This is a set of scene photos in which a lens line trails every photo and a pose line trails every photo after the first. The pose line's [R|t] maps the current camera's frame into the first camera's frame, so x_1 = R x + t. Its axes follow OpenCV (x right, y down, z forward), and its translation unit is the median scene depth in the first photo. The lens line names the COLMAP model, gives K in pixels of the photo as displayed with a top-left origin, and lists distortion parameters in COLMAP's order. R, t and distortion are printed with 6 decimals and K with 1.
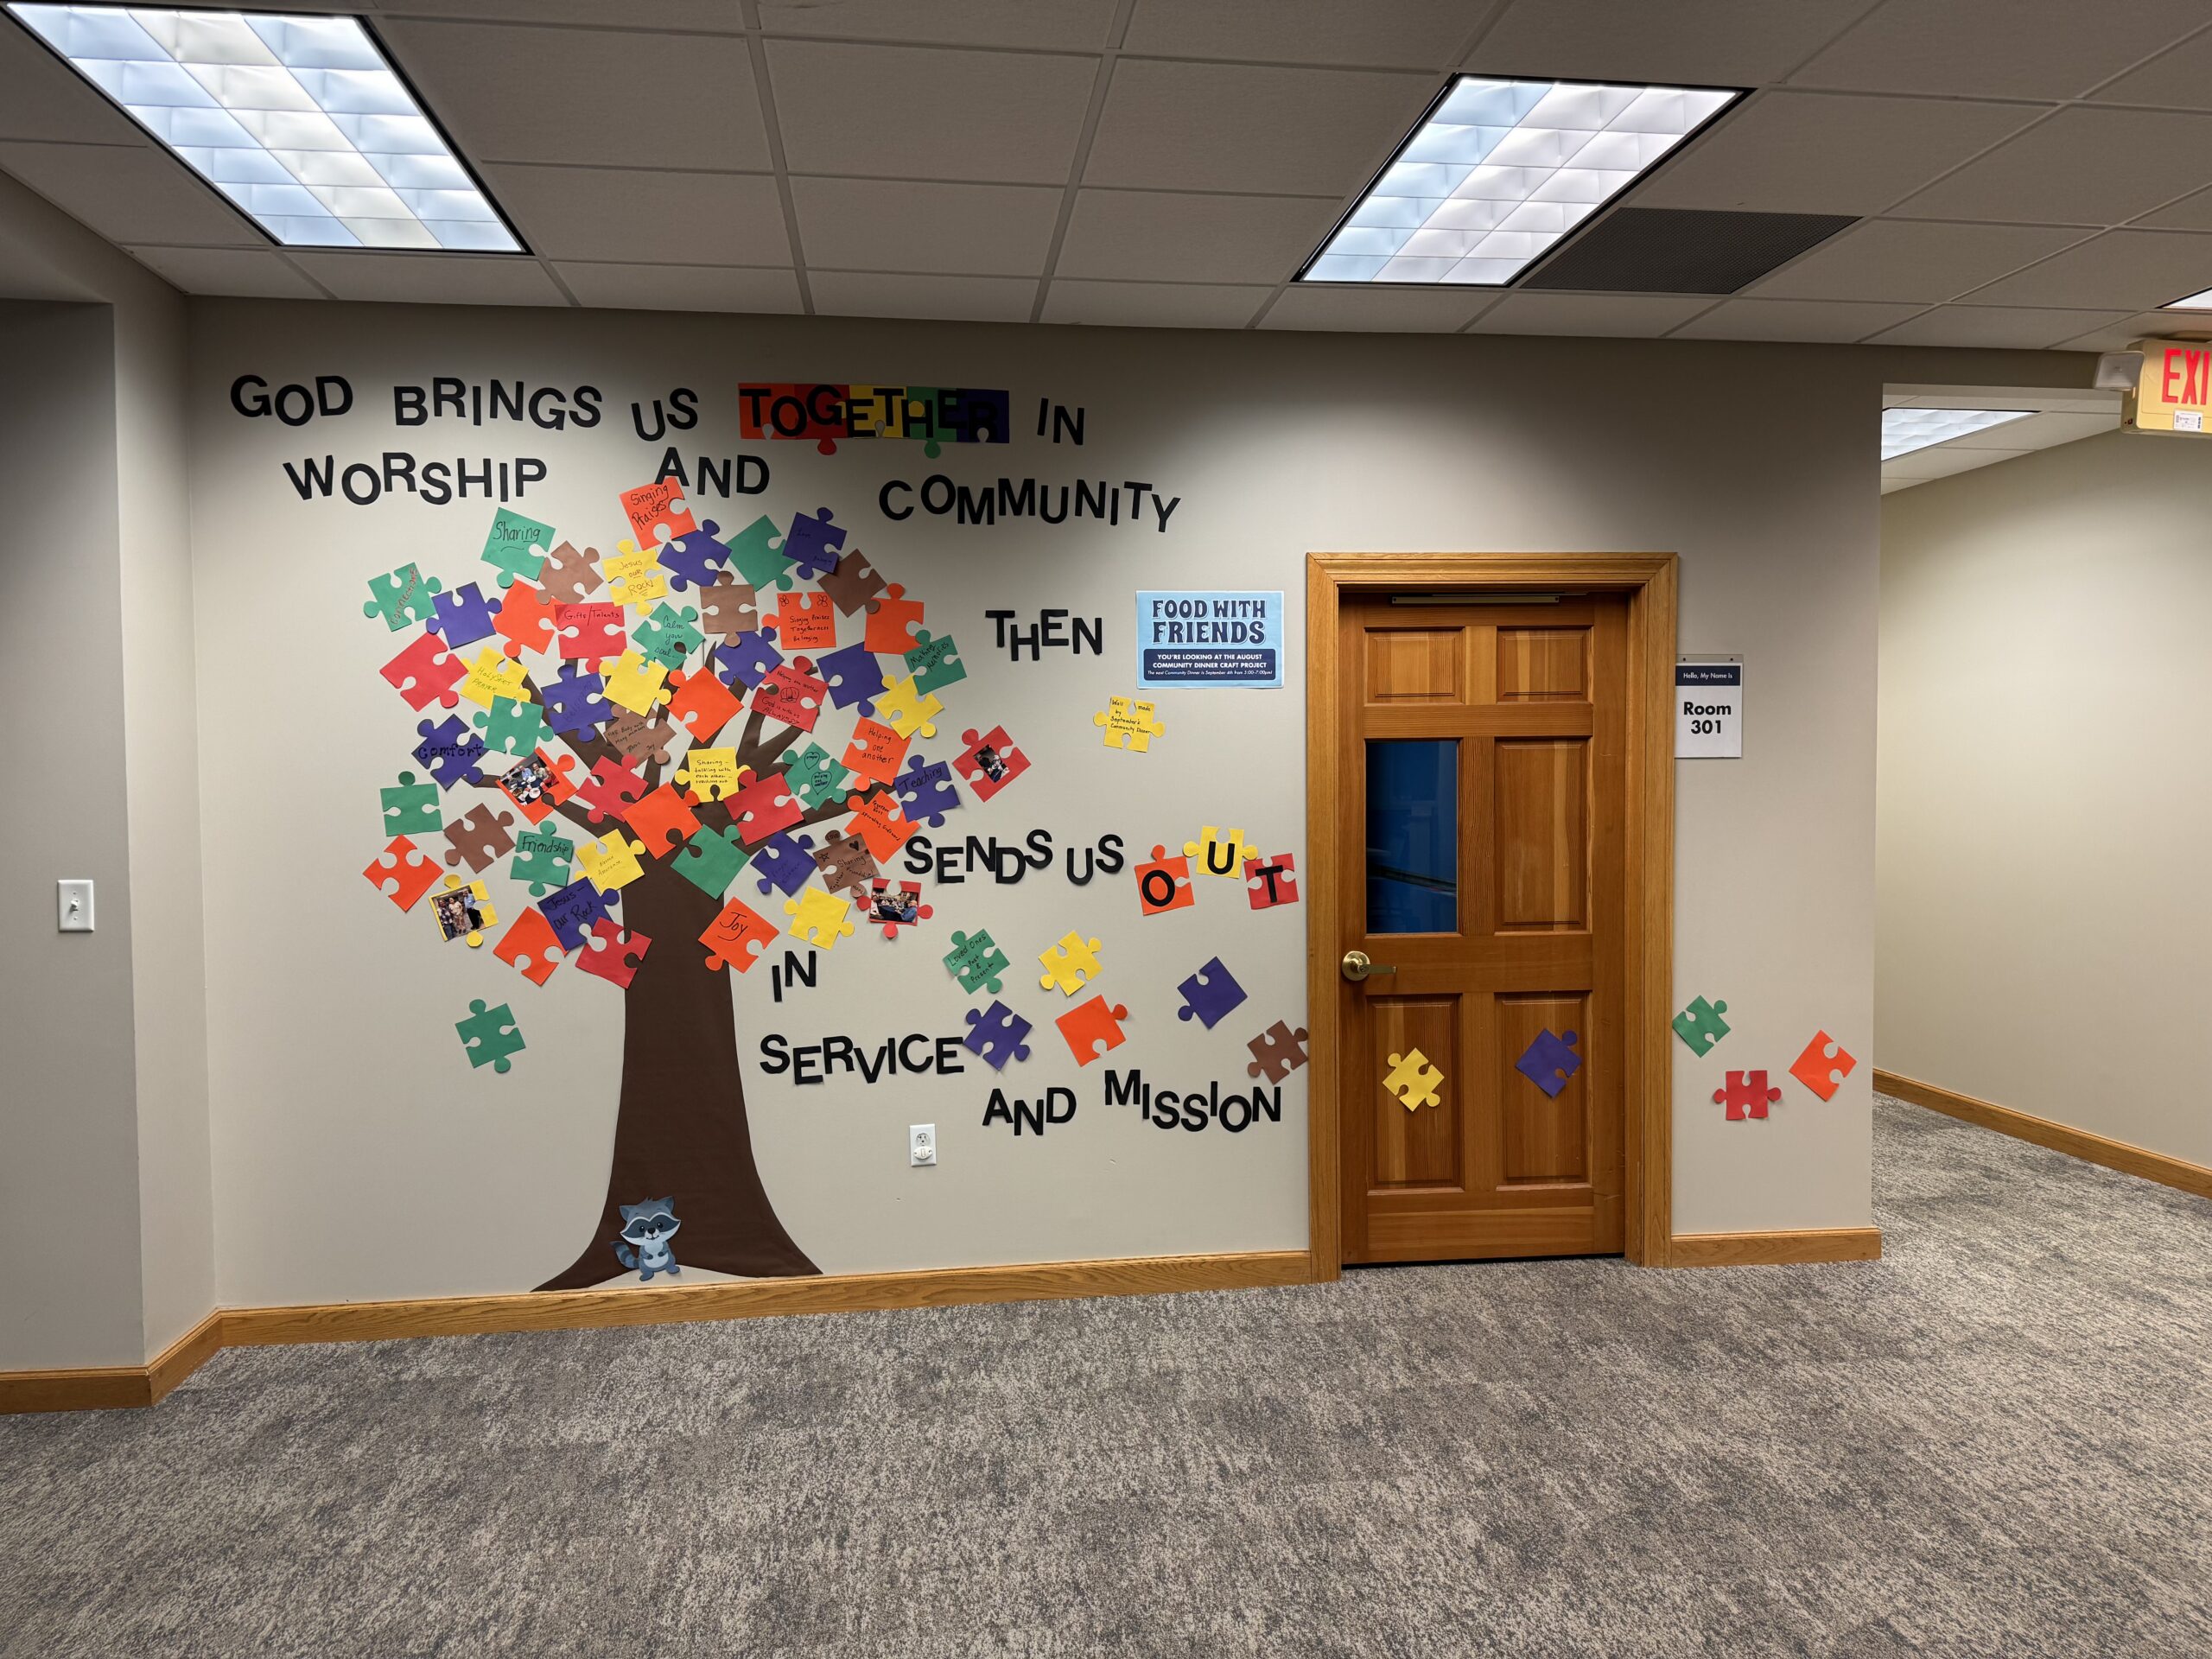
lens RADIAL K [[1557.0, 0, 1108.9], [0, 1557.0, 840.9], [0, 0, 1]] dist [0.033804, -0.051119]
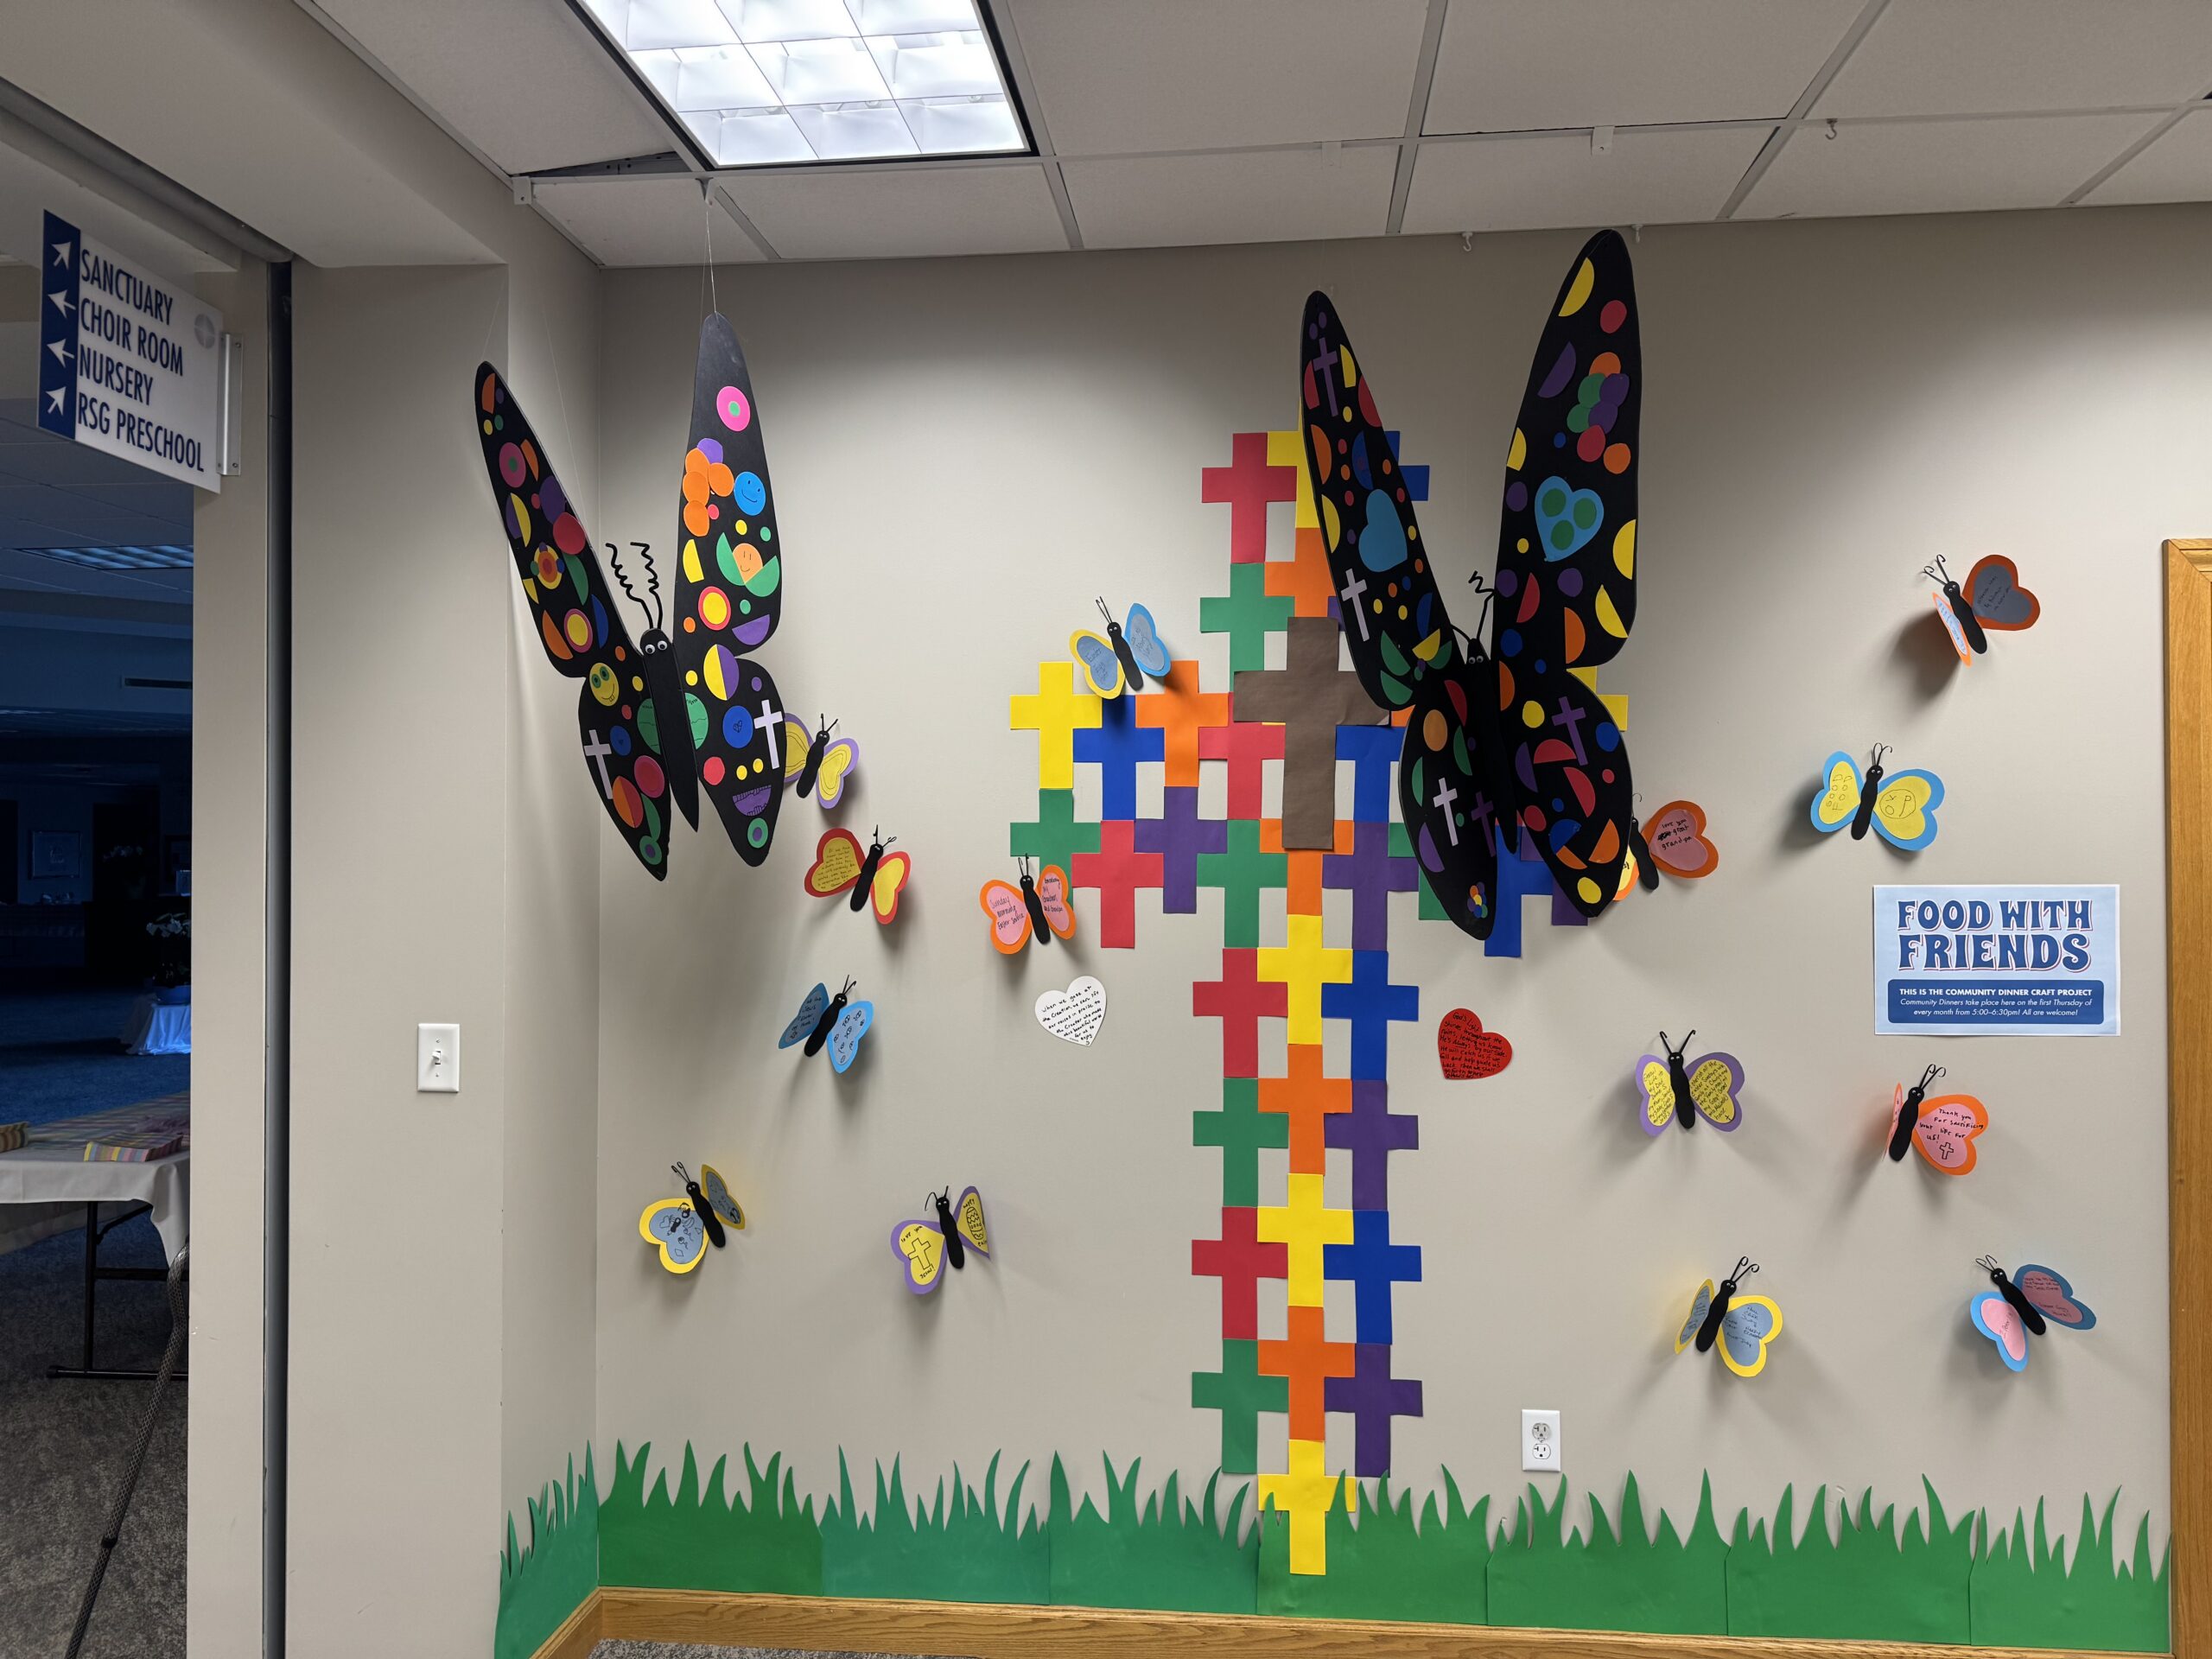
lens RADIAL K [[1557.0, 0, 1107.6], [0, 1557.0, 825.1], [0, 0, 1]] dist [0.033804, -0.051119]
pose [[0.972841, -0.003172, -0.231453, -0.168678], [-0.012534, 0.997717, -0.066356, -0.023303], [0.231135, 0.067455, 0.970581, 0.327741]]
